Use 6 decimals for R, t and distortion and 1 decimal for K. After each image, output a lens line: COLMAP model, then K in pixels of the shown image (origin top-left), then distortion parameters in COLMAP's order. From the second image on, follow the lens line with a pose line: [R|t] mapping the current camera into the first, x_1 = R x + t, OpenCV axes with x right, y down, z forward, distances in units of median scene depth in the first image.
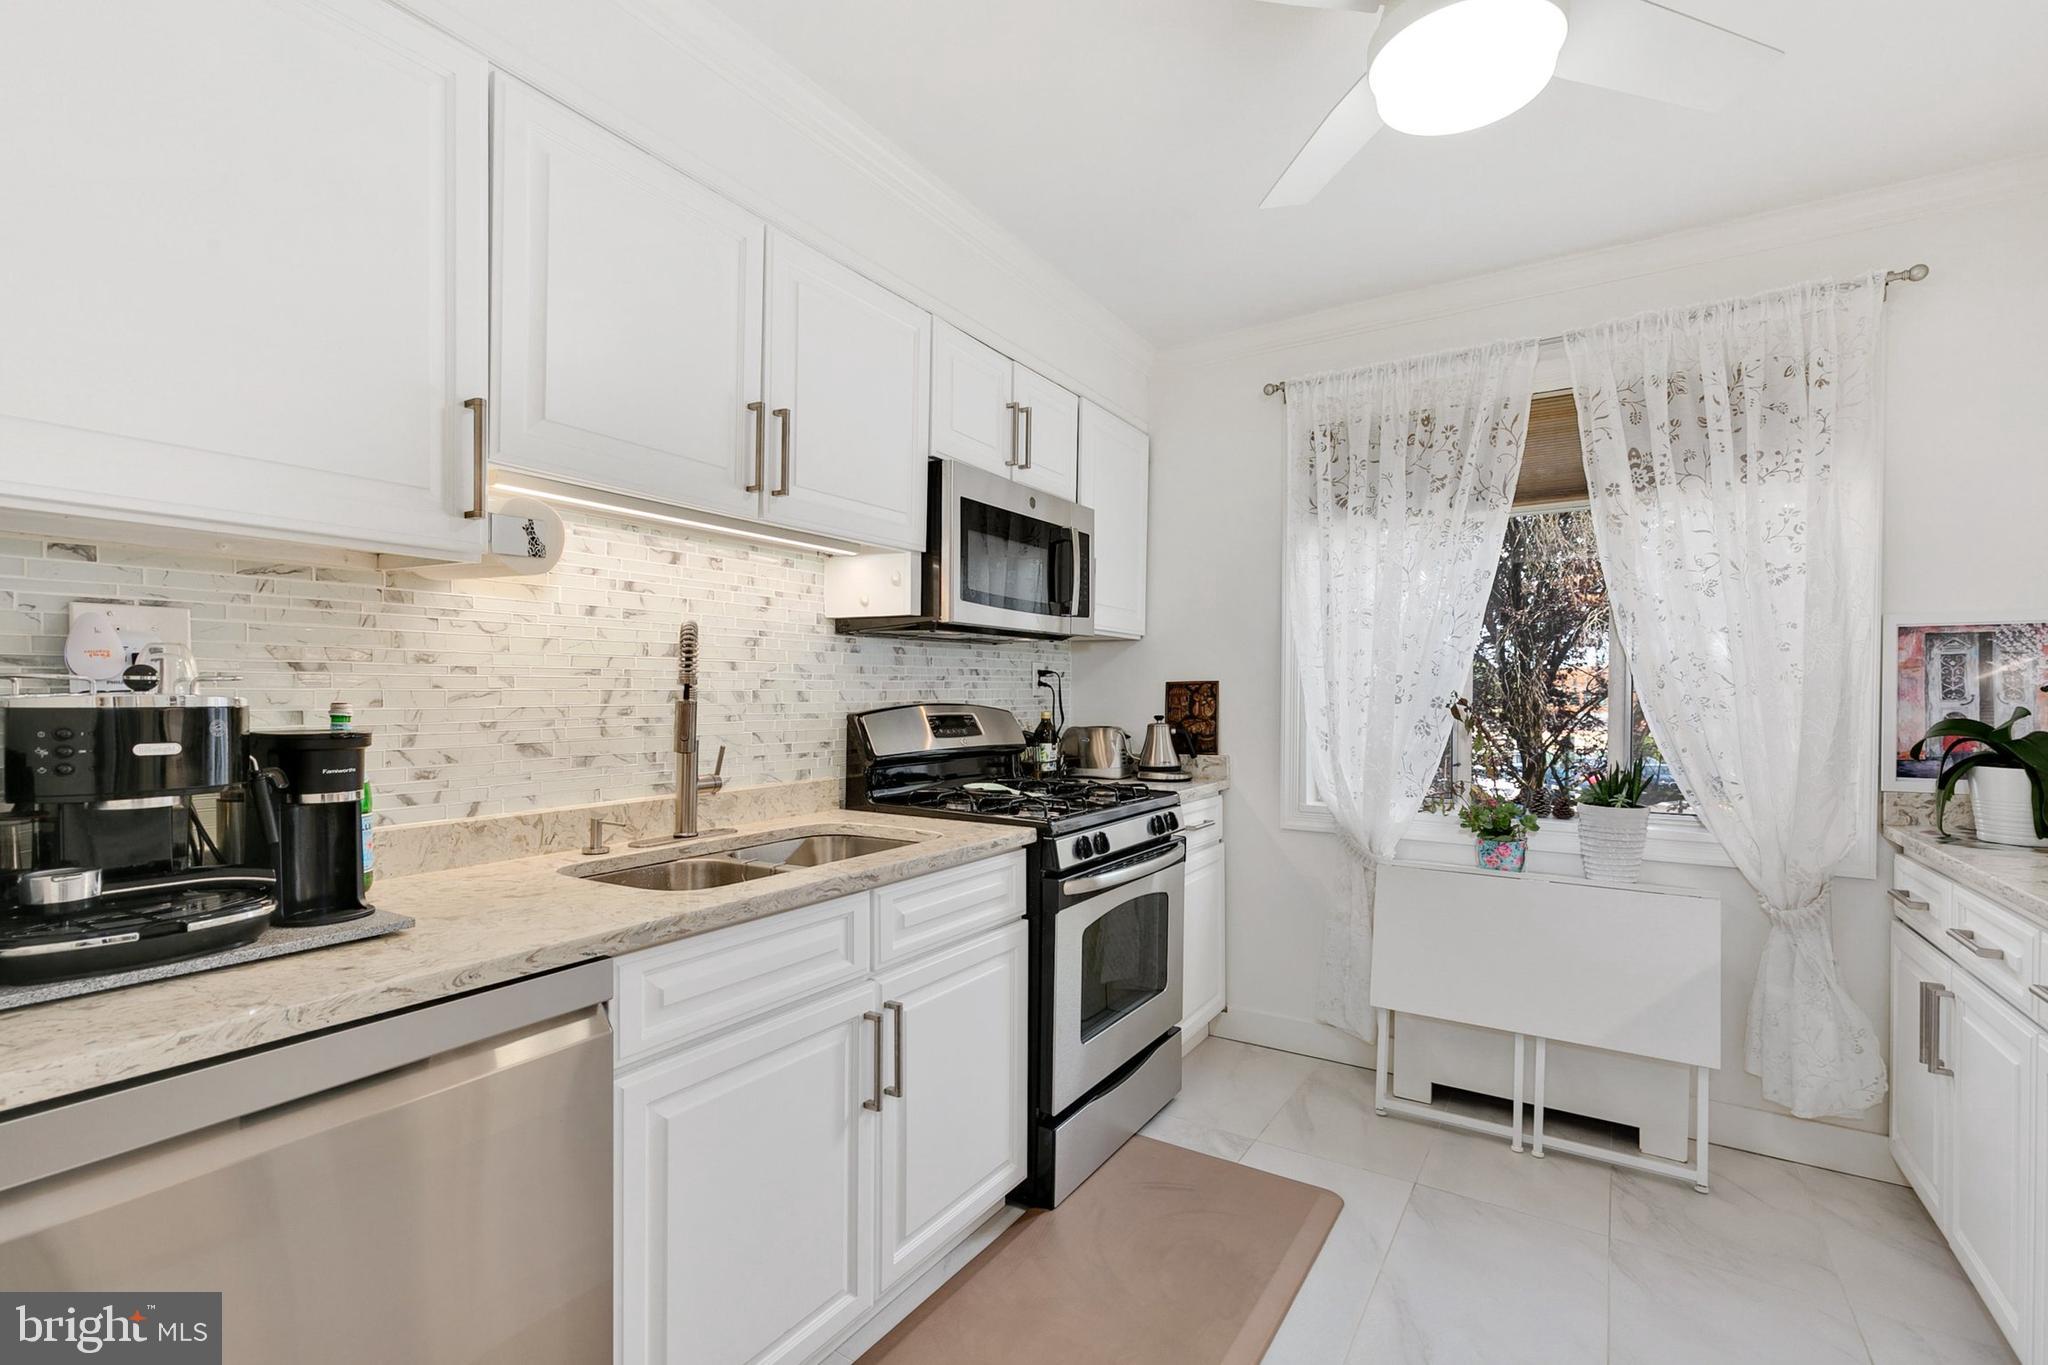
lens RADIAL K [[922.0, 0, 1022.0], [0, 922.0, 703.5], [0, 0, 1]] dist [0.007546, -0.000874]
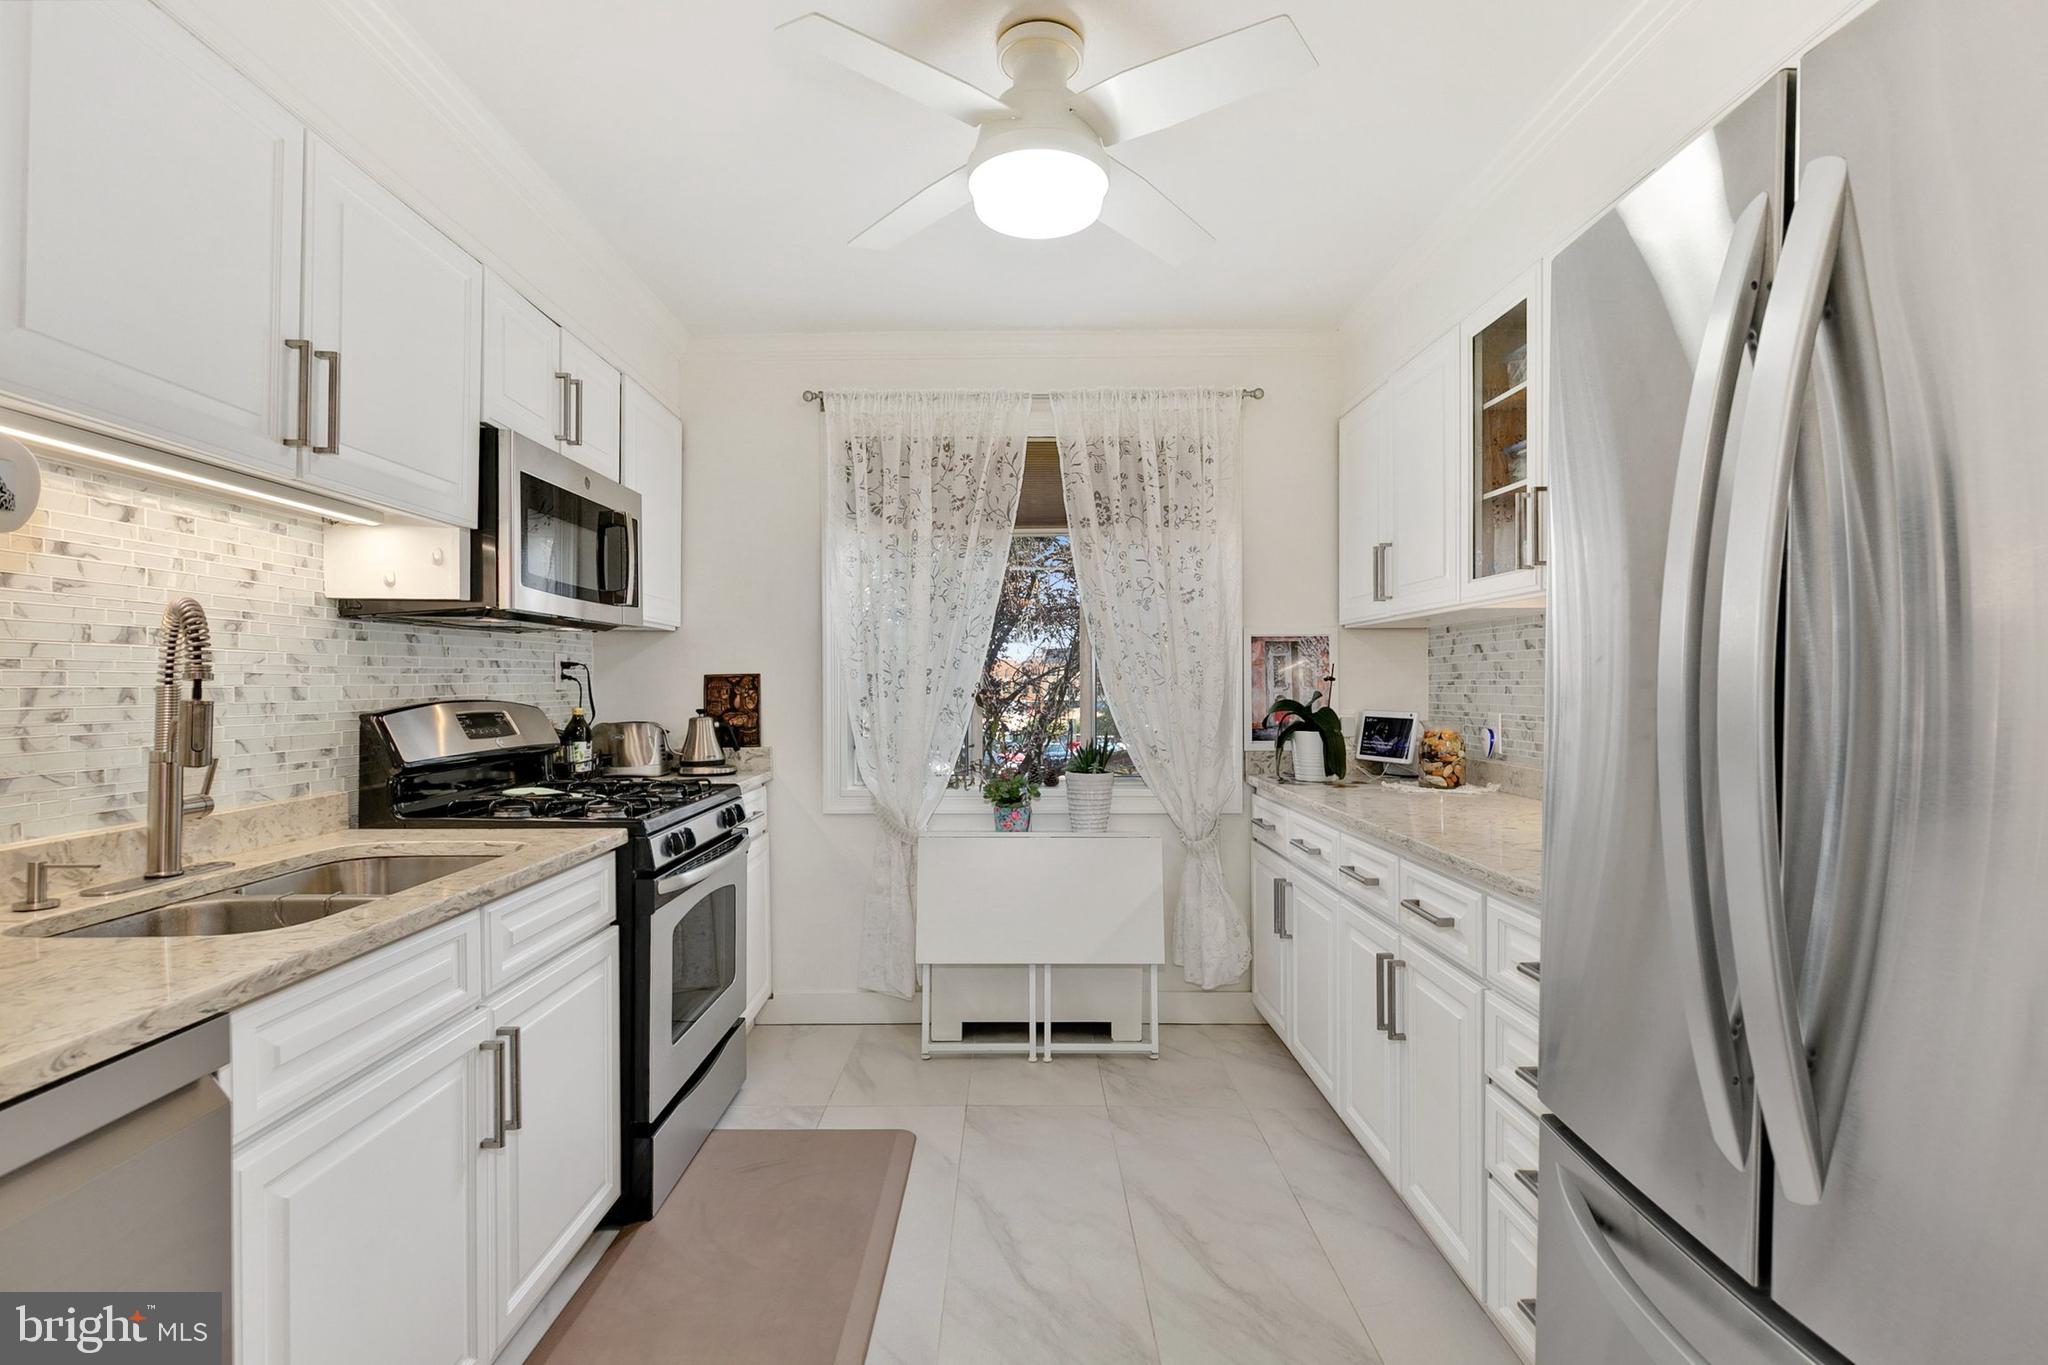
lens RADIAL K [[954.2, 0, 1011.3], [0, 954.2, 688.2], [0, 0, 1]] dist [0.000600, -0.000584]
pose [[0.844261, -0.008710, 0.535861, -0.162620], [0.012938, 0.999908, -0.004130, -0.000887], [-0.535776, 0.010420, 0.844296, -0.048969]]
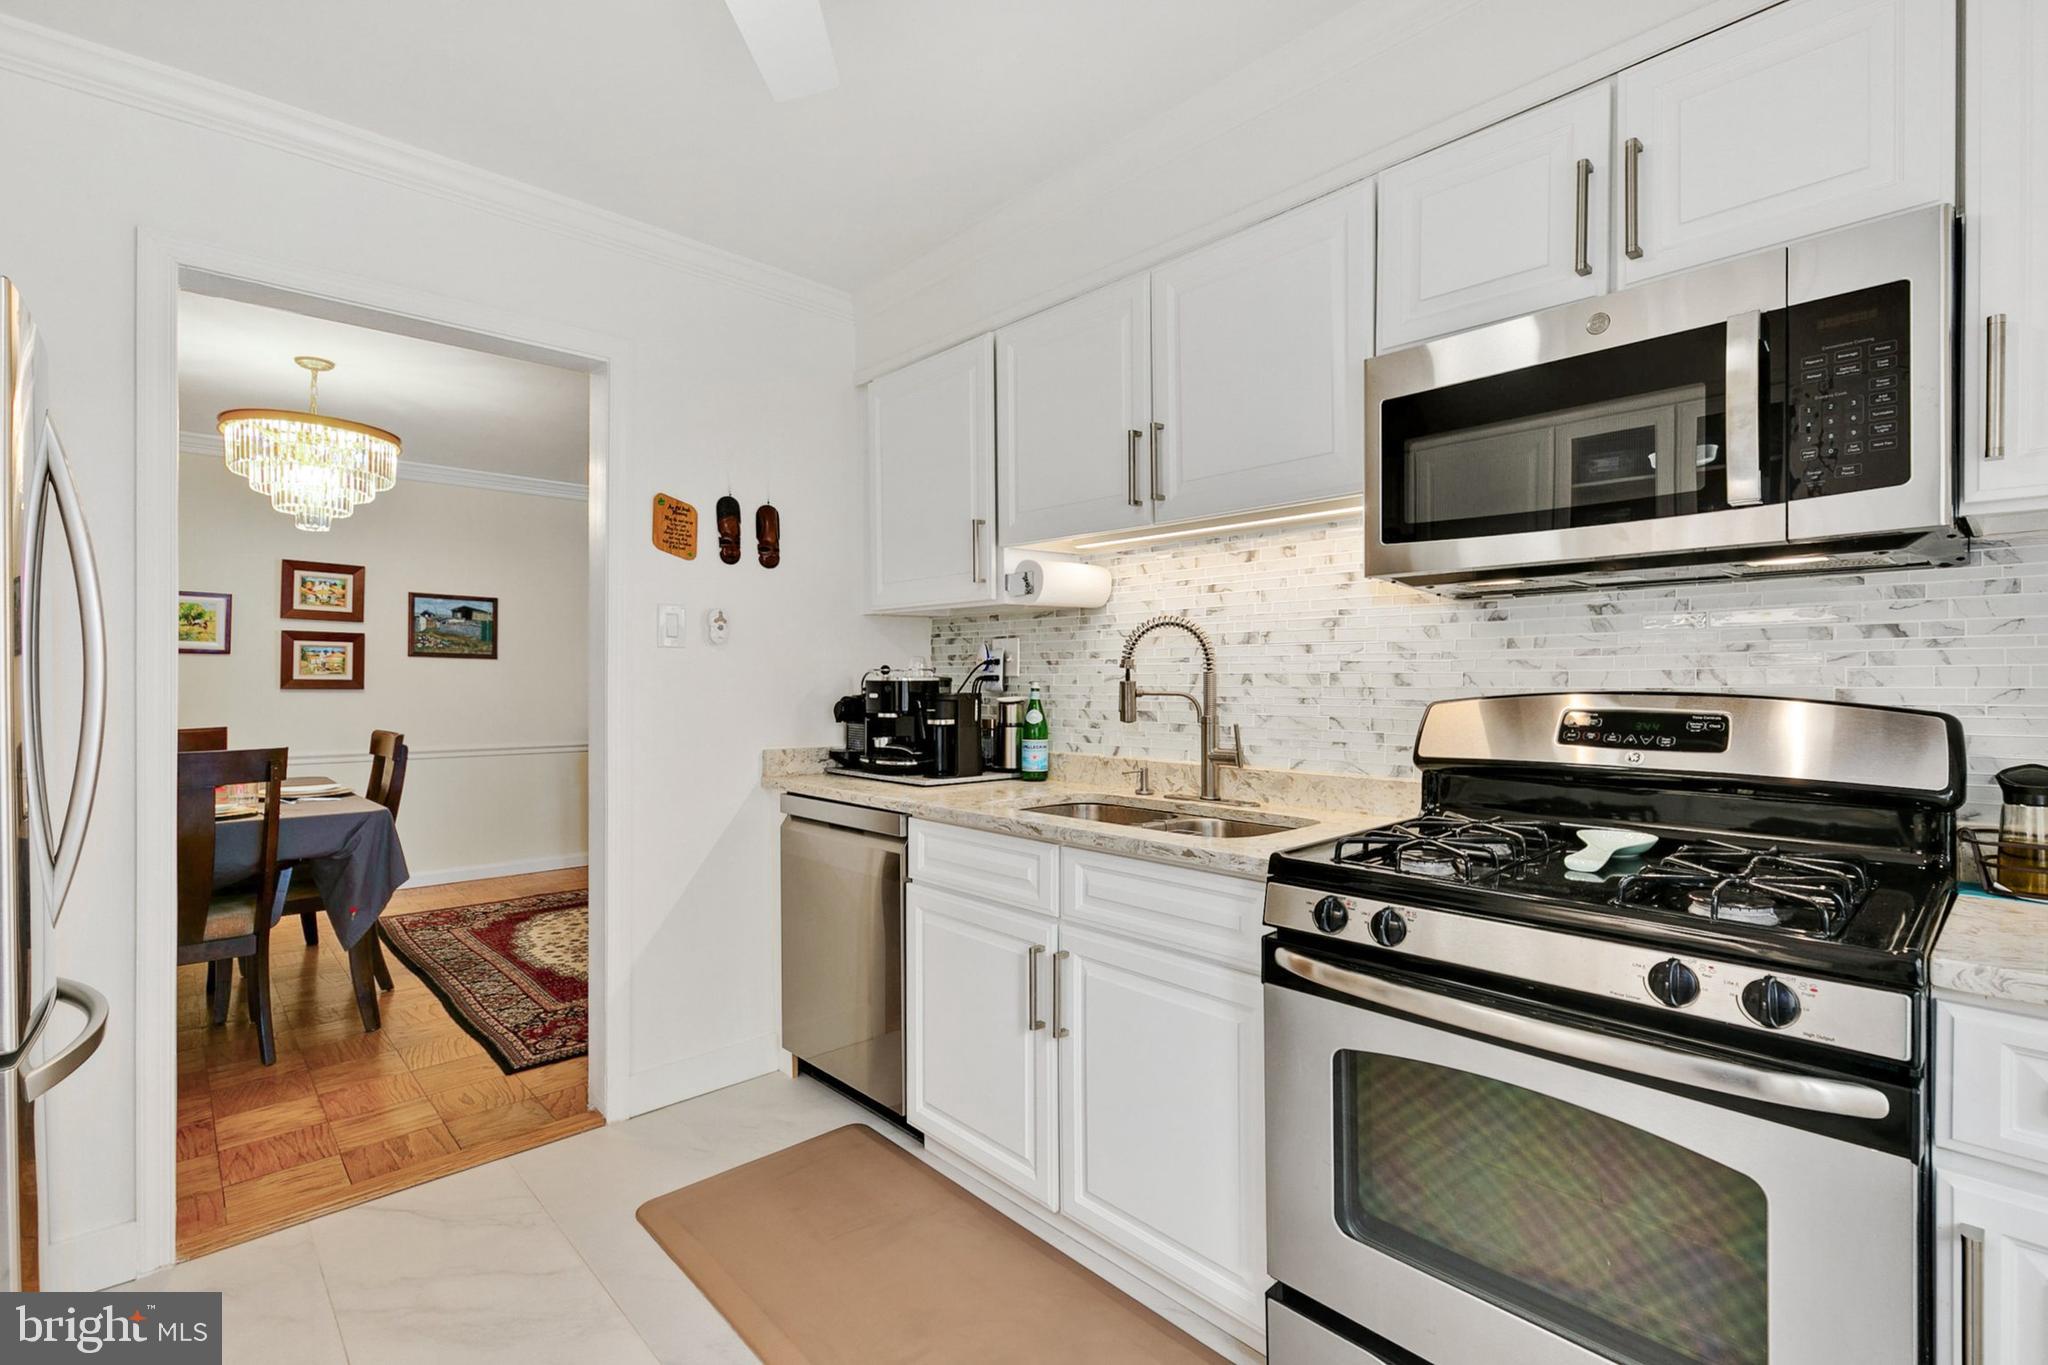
lens RADIAL K [[926.2, 0, 1024.0], [0, 926.2, 682.5], [0, 0, 1]] dist [0.007143, -0.000915]
pose [[-0.250180, 0.000127, -0.968199, 0.699129], [-0.014313, 0.999890, 0.003829, -0.003363], [0.968093, 0.014816, -0.250151, 0.903417]]
